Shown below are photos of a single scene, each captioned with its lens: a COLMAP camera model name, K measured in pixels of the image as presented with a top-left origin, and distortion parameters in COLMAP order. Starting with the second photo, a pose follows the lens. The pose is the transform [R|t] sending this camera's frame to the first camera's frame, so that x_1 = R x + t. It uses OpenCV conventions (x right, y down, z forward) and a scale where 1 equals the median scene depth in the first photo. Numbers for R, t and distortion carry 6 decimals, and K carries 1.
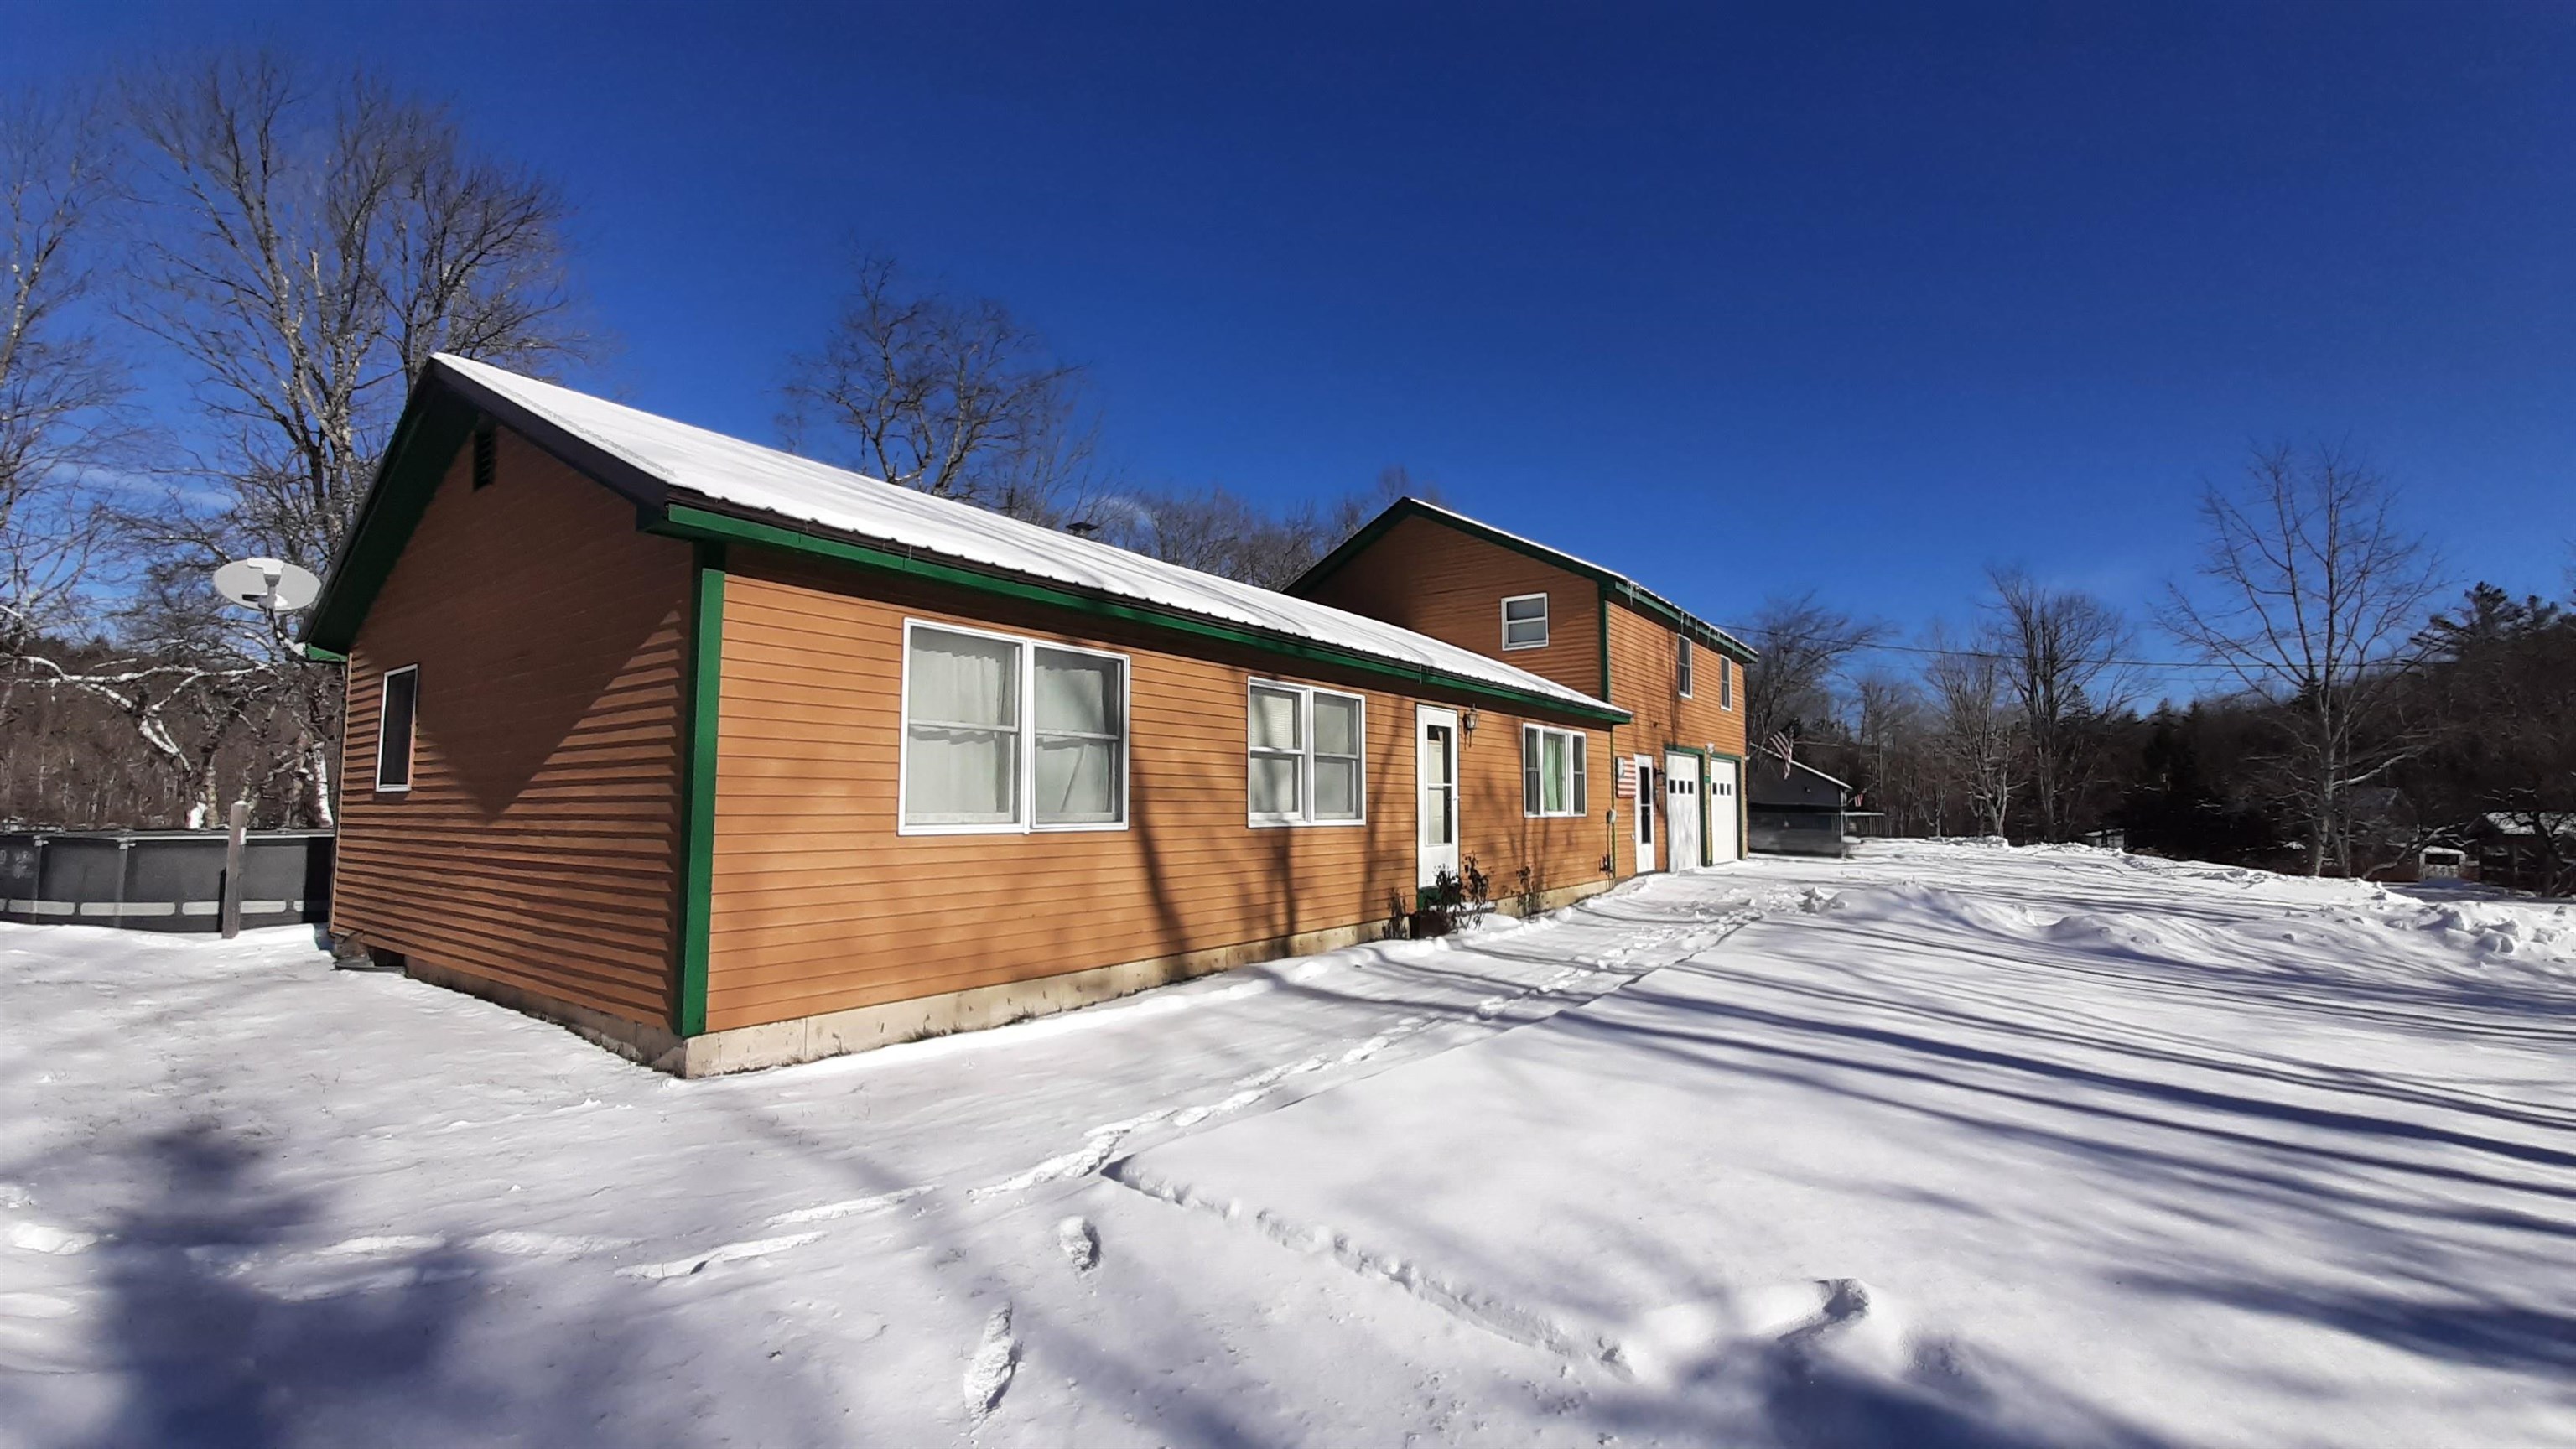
lens RADIAL K [[972.9, 0, 1306.1], [0, 972.9, 727.5], [0, 0, 1]] dist [0.005451, -0.001847]
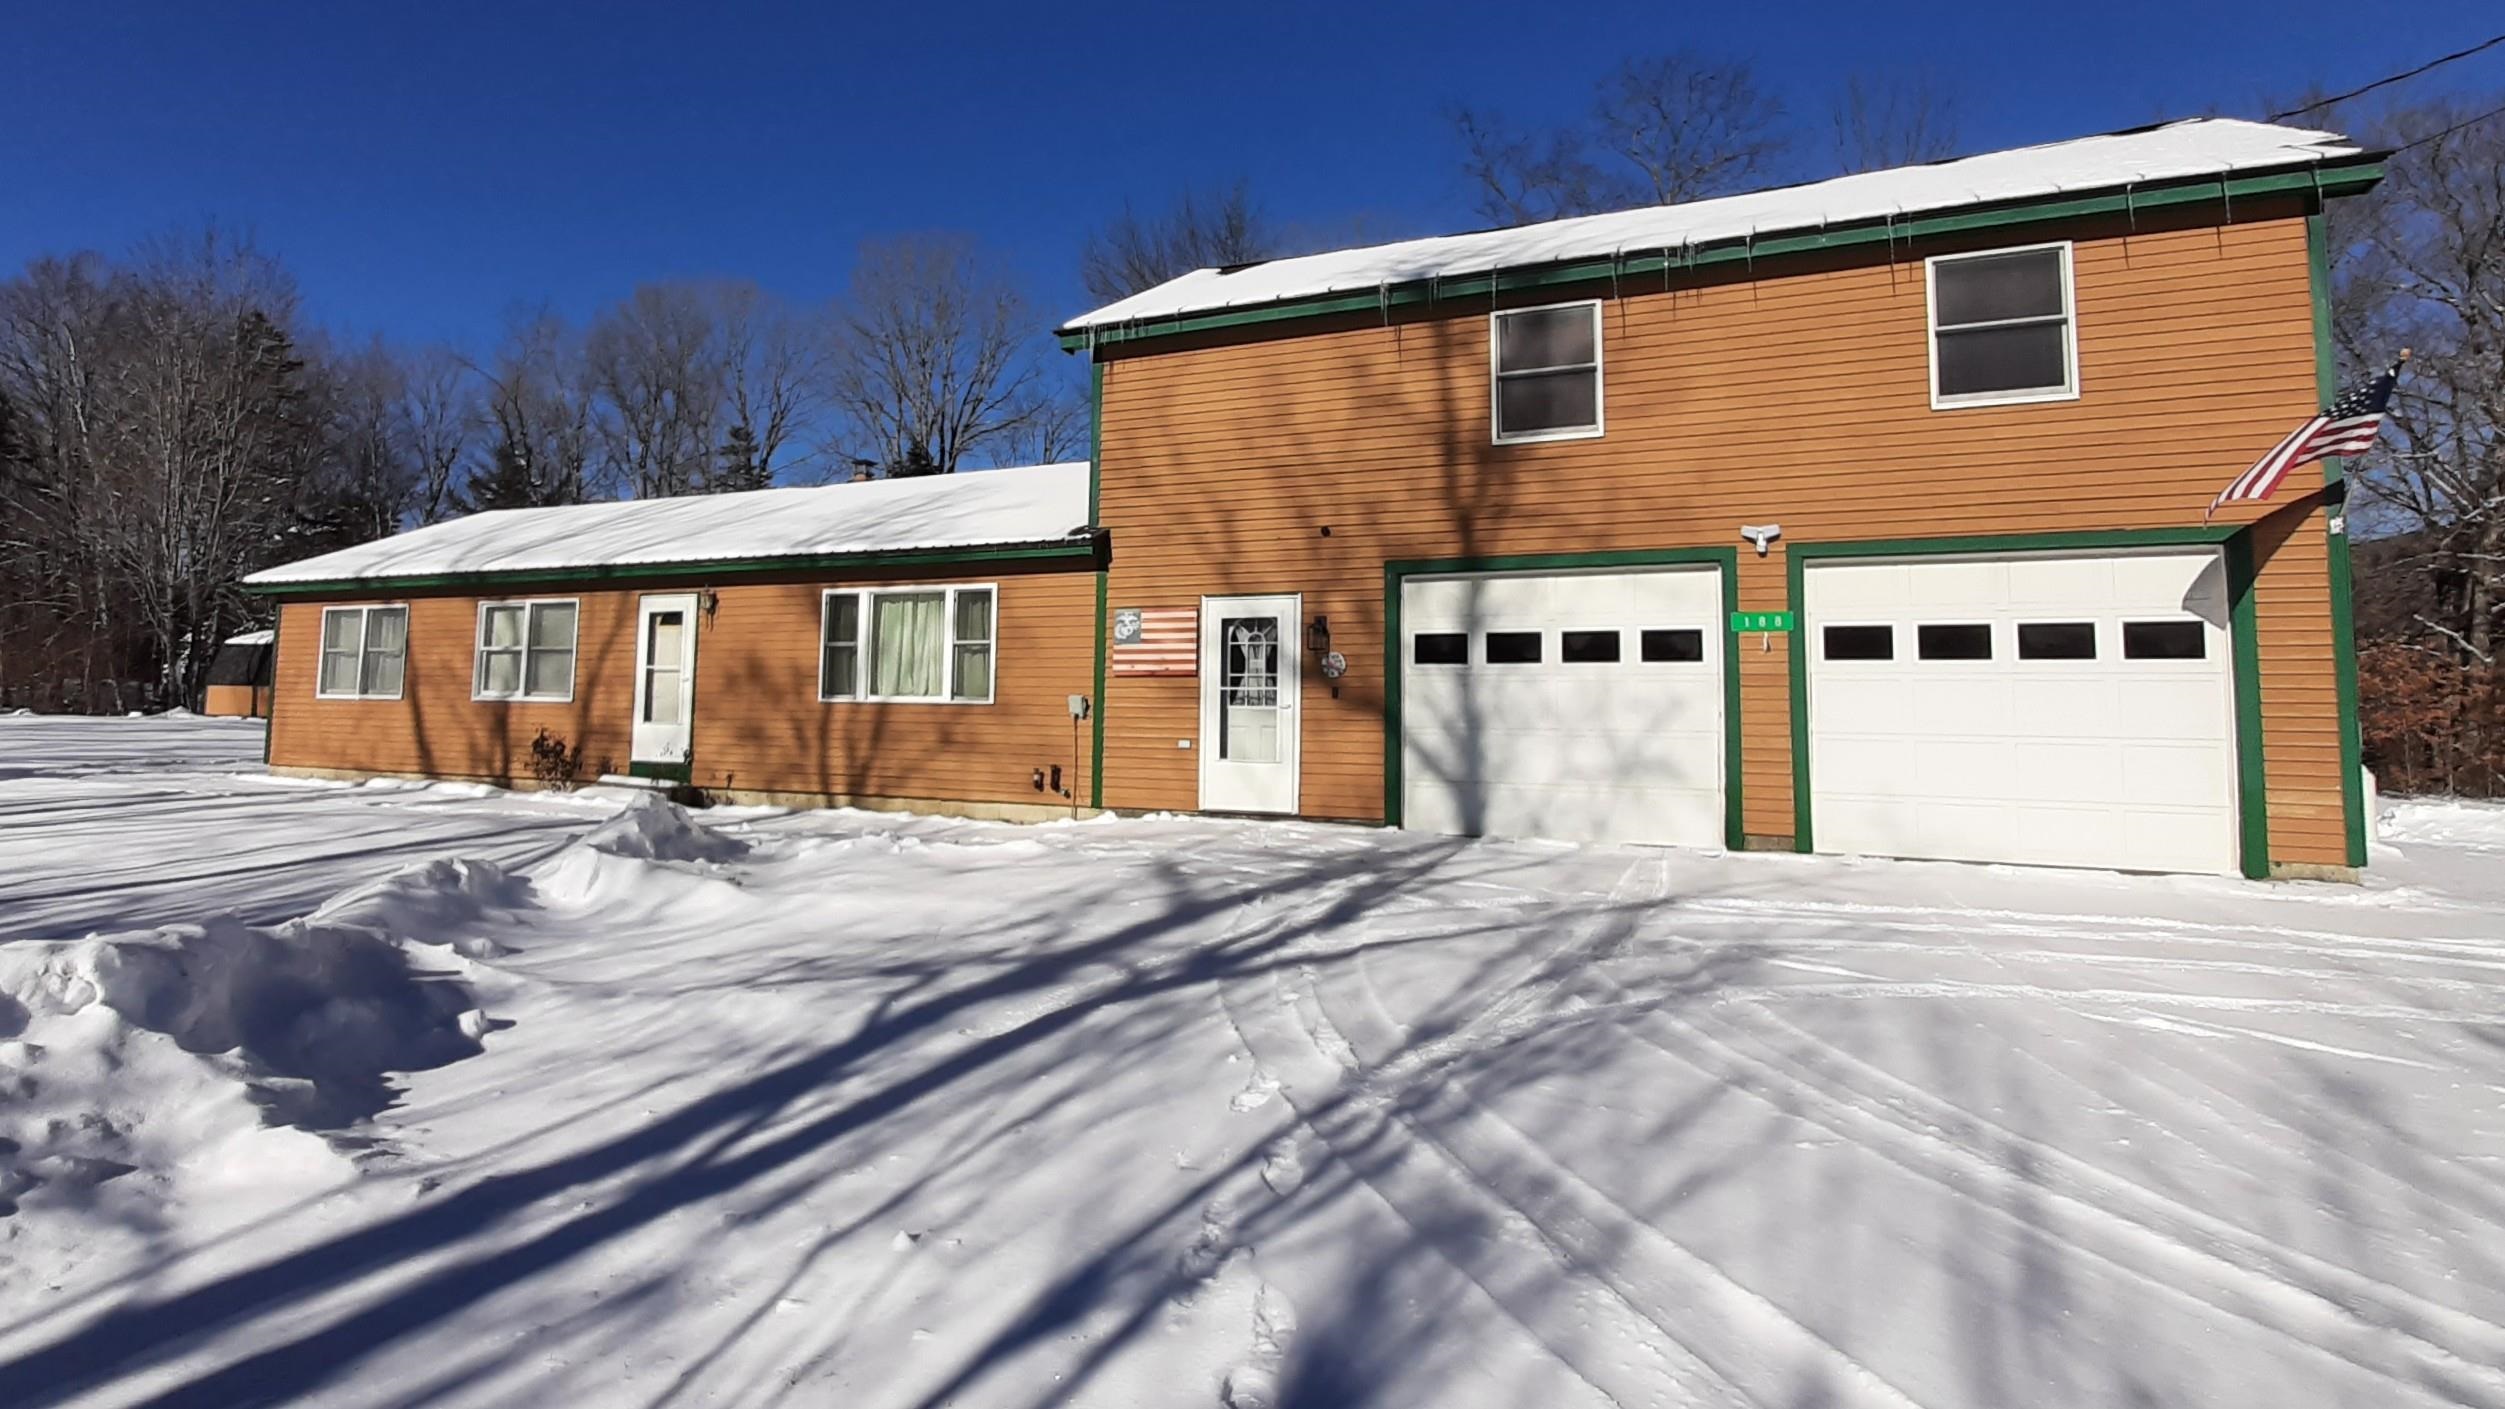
lens RADIAL K [[946.0, 0, 1379.1], [0, 946.0, 710.6], [0, 0, 1]] dist [0.005451, -0.001847]
pose [[0.305879, -0.055662, -0.950442, 1.411287], [0.041711, 0.998114, -0.045030, 0.193006], [0.951156, -0.025871, 0.307624, 1.485349]]
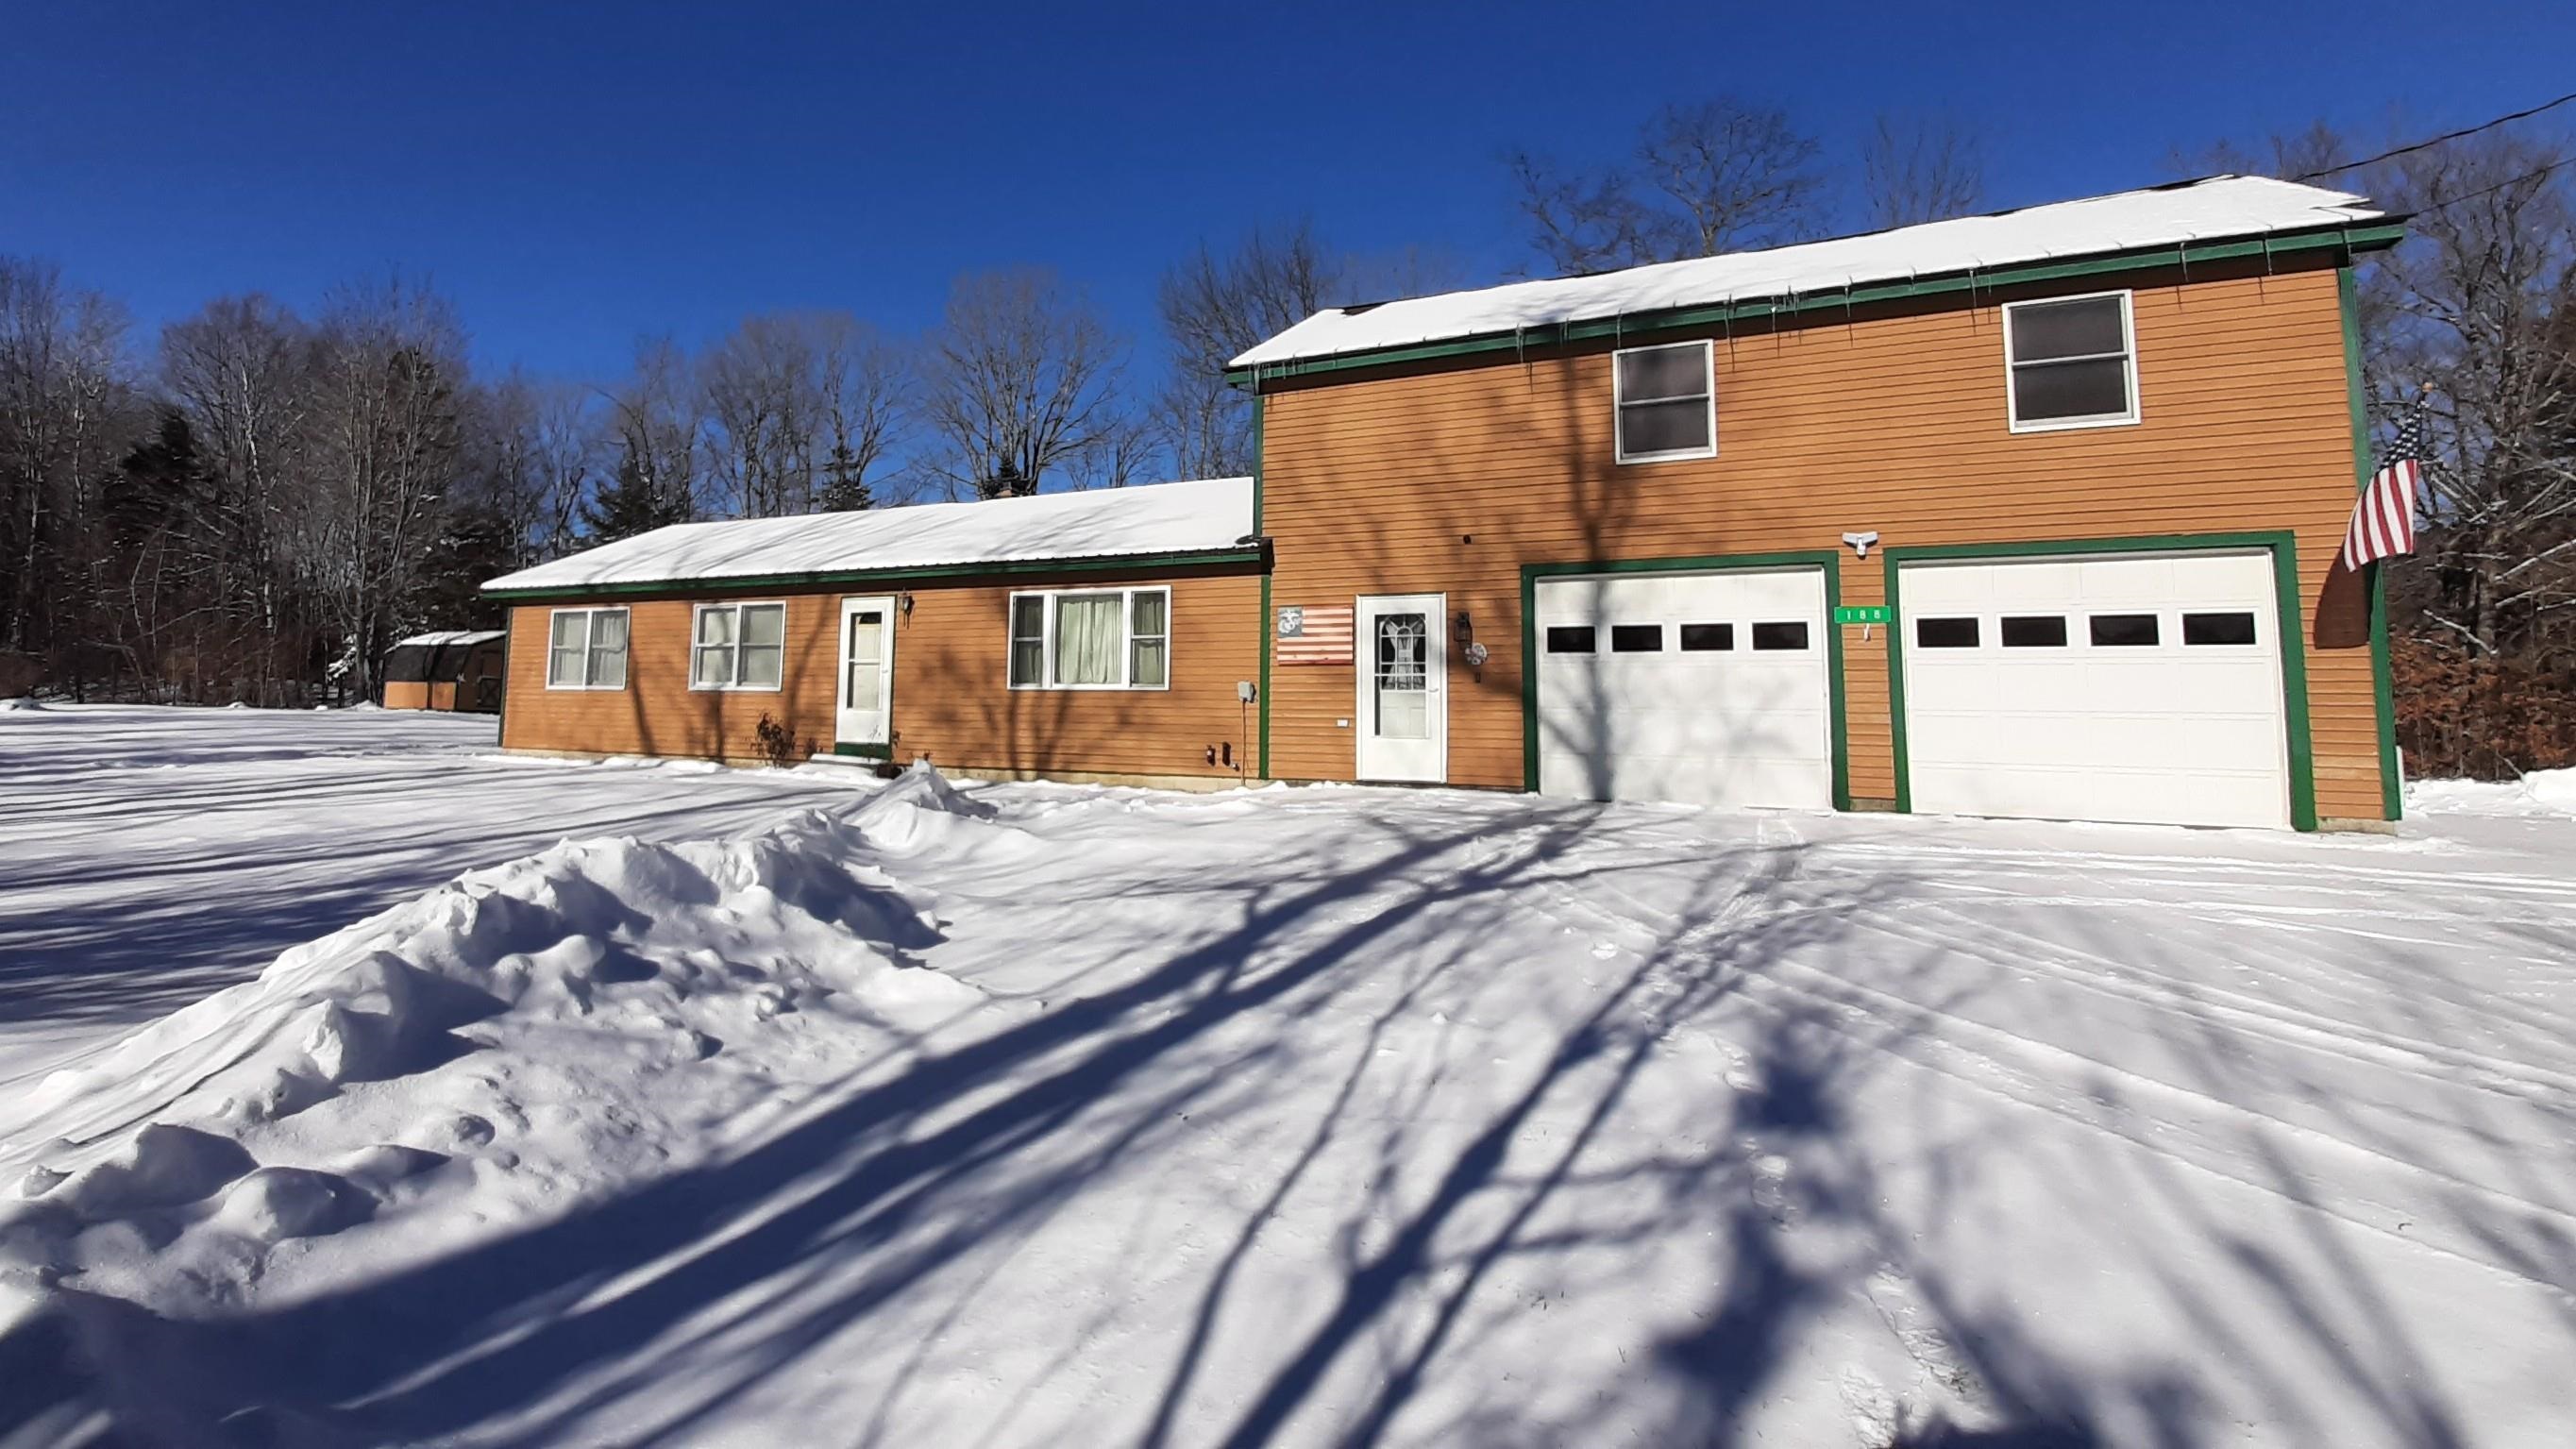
lens RADIAL K [[972.9, 0, 1286.6], [0, 972.9, 706.0], [0, 0, 1]] dist [0.005451, -0.001847]
pose [[0.284615, -0.069762, -0.956100, 1.511235], [0.041838, 0.997302, -0.060314, 0.221108], [0.957728, -0.022835, 0.286766, 1.202567]]
